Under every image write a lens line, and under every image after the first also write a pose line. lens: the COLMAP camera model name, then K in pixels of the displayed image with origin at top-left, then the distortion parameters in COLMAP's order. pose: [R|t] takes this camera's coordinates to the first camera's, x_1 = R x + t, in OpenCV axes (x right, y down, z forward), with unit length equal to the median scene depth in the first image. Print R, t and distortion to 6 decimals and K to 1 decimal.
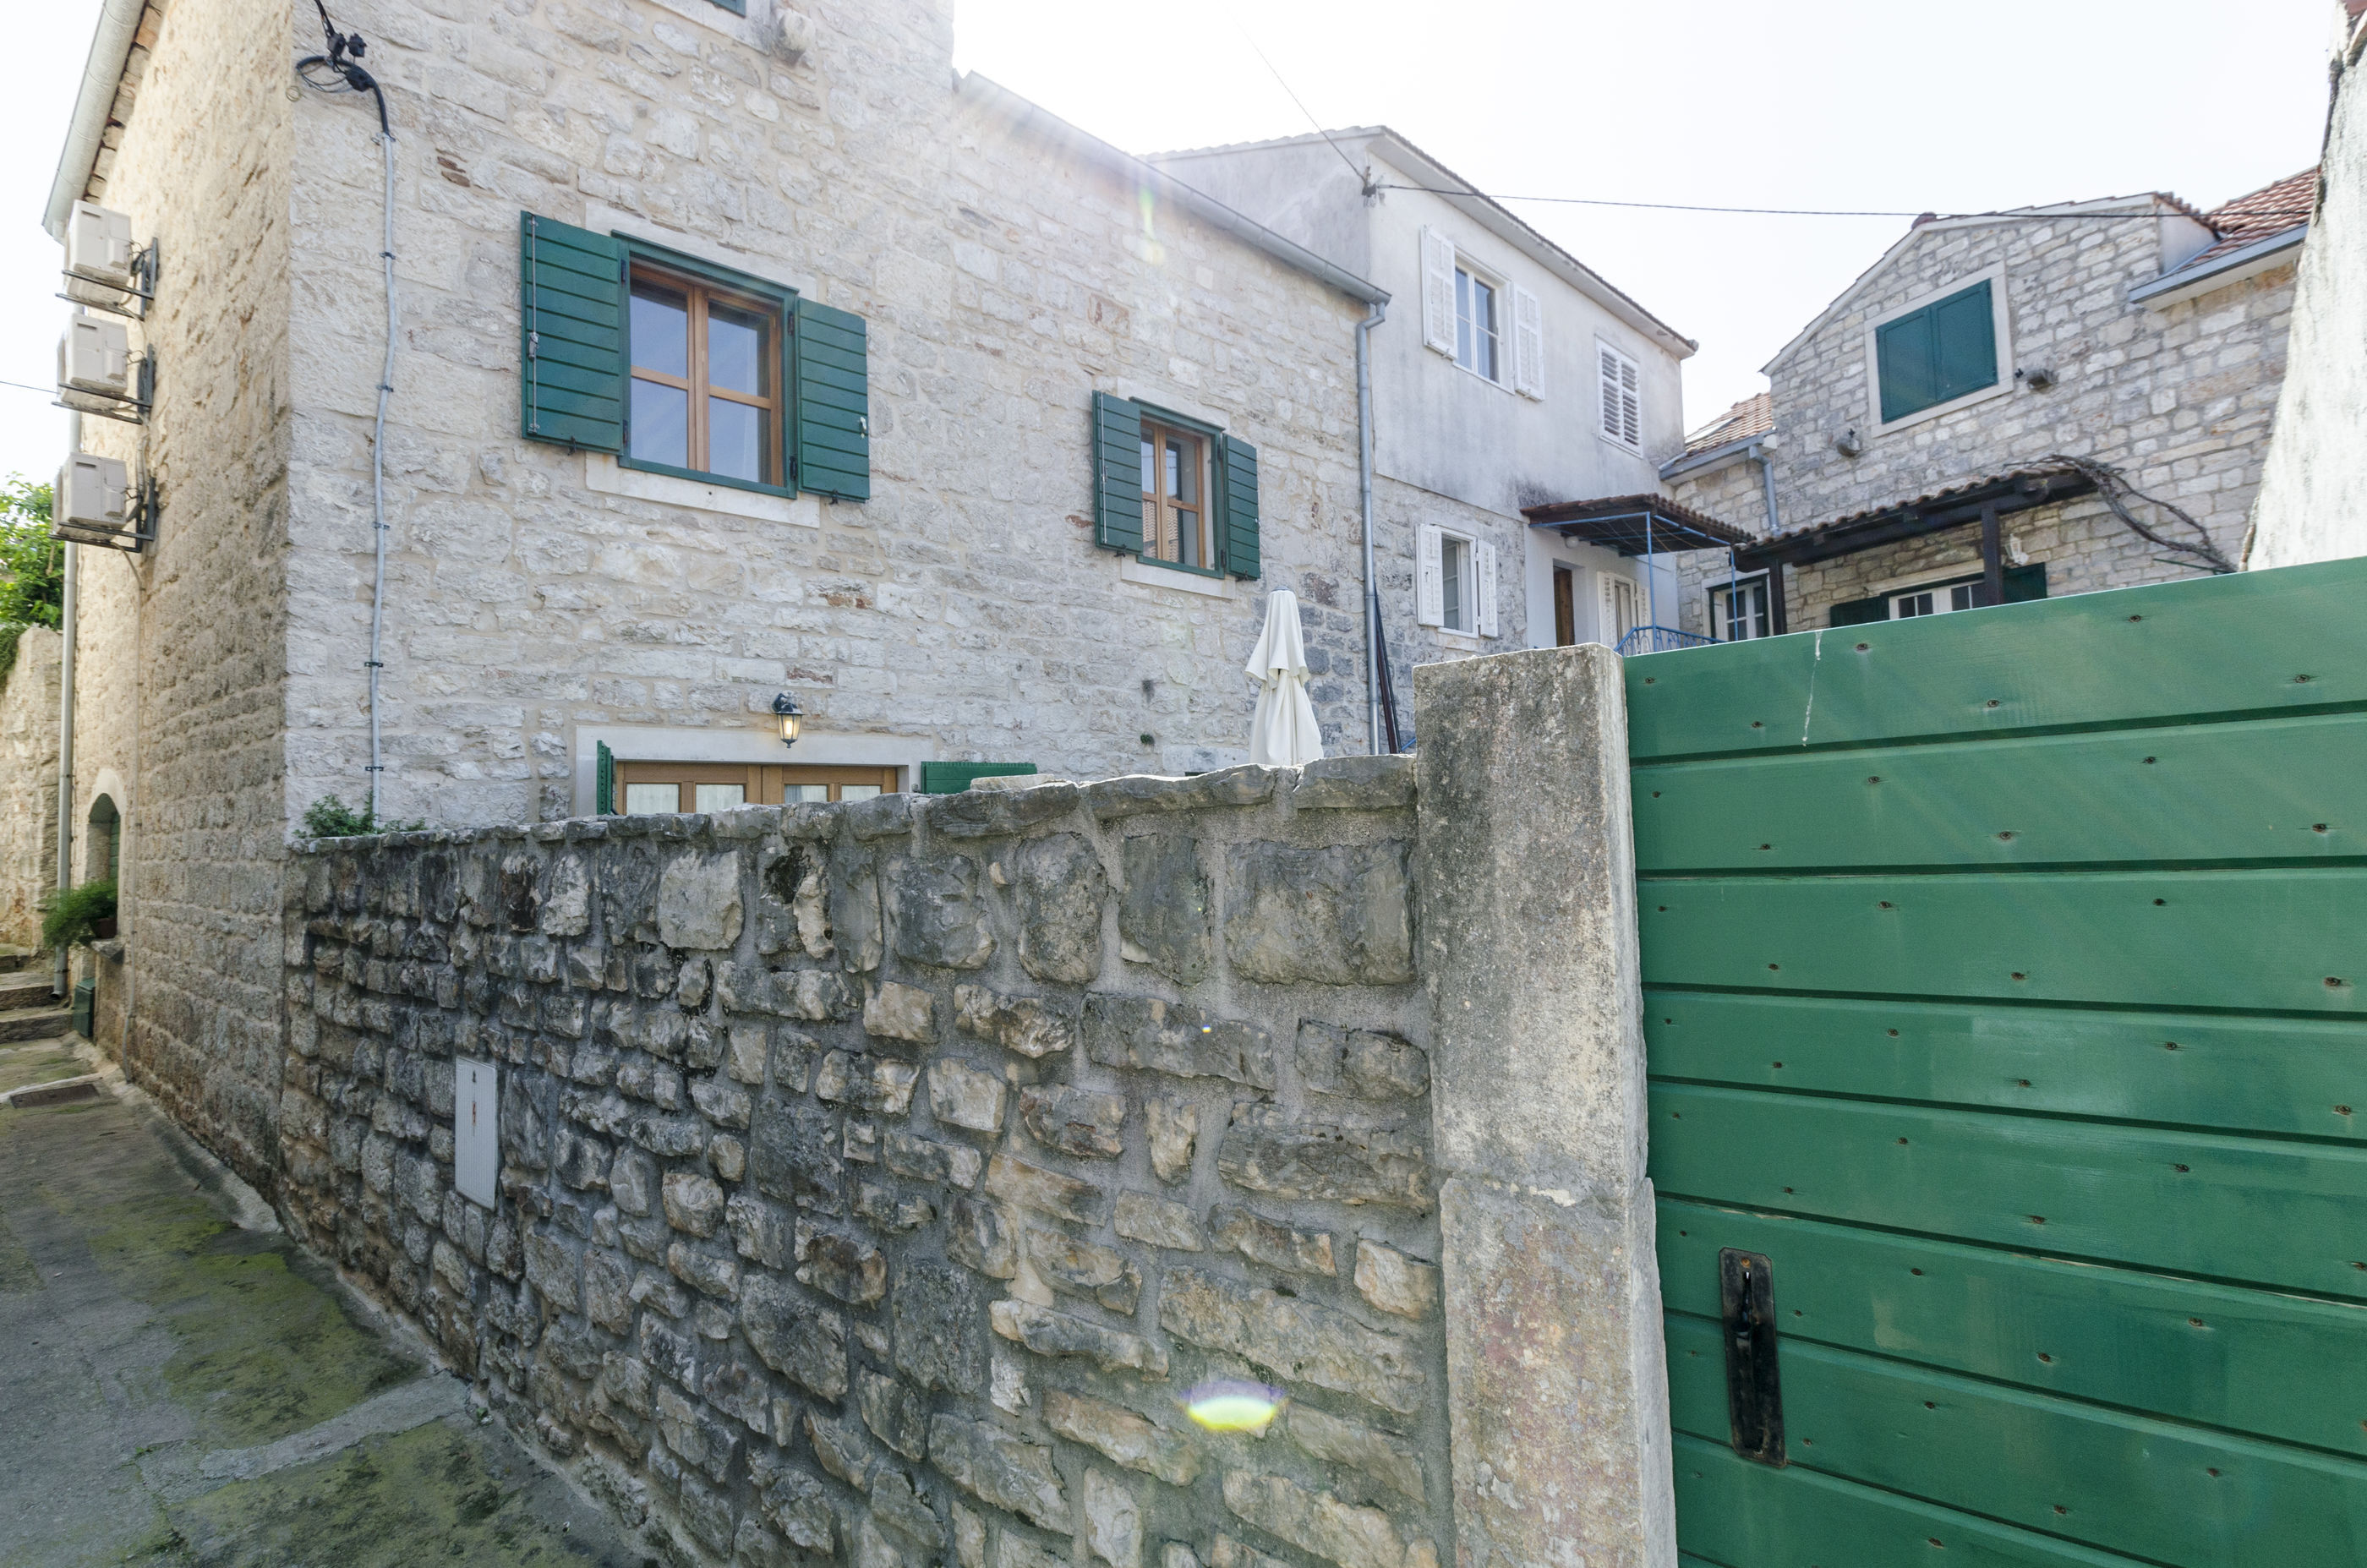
lens RADIAL K [[1026.6, 0, 1182.5], [0, 1026.6, 774.9], [0, 0, 1]] dist [0.009608, -0.004016]
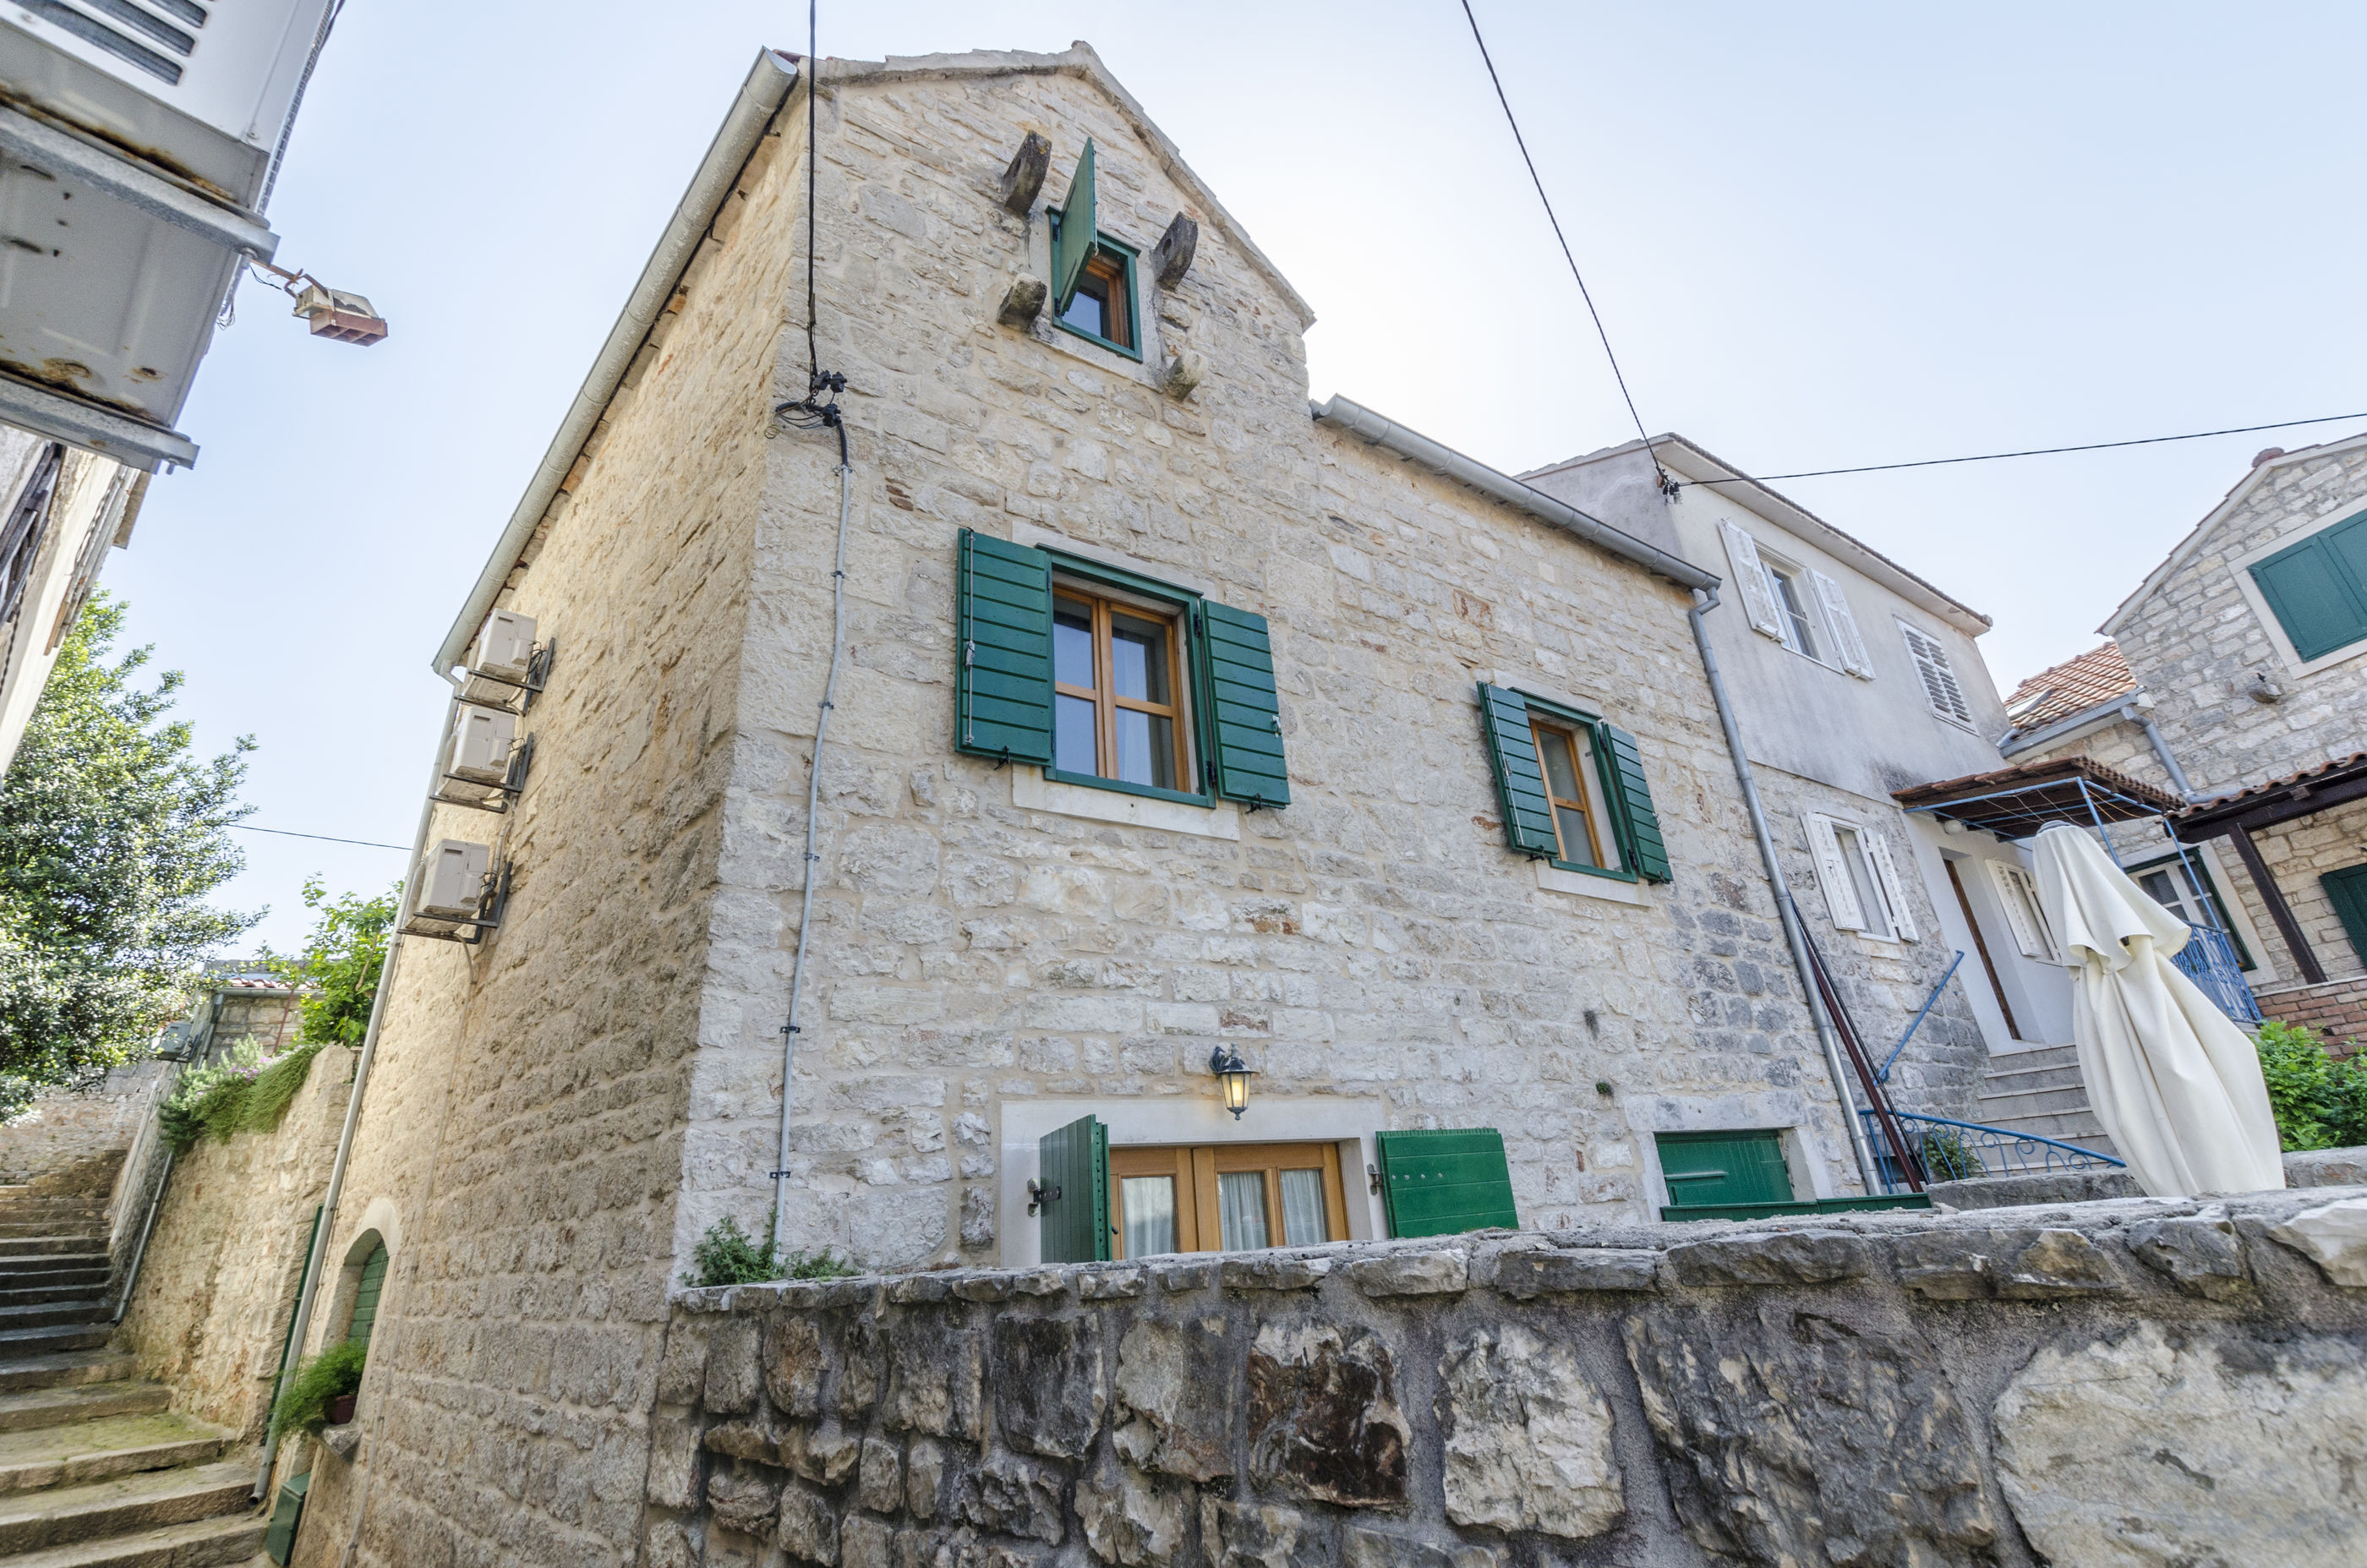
lens RADIAL K [[1026.6, 0, 1181.7], [0, 1026.6, 766.1], [0, 0, 1]] dist [0.009608, -0.004016]
pose [[0.988457, -0.097508, -0.115950, -0.276817], [0.050086, 0.932637, -0.357323, -0.000868], [0.142981, 0.347391, 0.926756, 0.185823]]
